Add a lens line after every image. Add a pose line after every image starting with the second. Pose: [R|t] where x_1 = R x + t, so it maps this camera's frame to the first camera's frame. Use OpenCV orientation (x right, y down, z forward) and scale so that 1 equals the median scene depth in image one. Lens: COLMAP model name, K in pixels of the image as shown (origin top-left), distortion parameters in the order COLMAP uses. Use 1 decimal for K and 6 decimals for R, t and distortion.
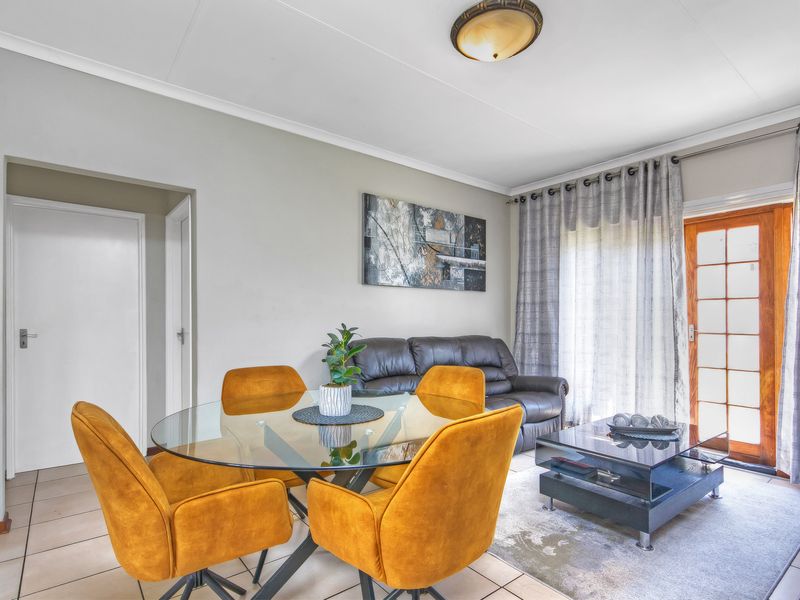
lens RADIAL K [[436.0, 0, 409.6], [0, 436.0, 315.4], [0, 0, 1]] dist [0.005538, 0.001225]
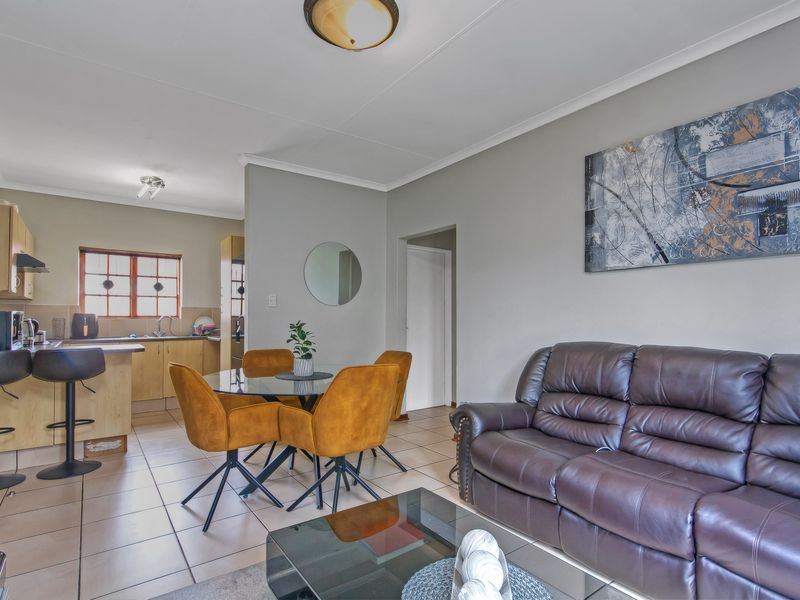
lens RADIAL K [[429.2, 0, 401.0], [0, 429.2, 308.9], [0, 0, 1]] dist [0.030733, 0.000428]
pose [[-0.049109, -0.025252, -0.998474, 0.661130], [0.007719, 0.999641, -0.025661, 0.010959], [0.998764, -0.008967, -0.048897, 0.678924]]
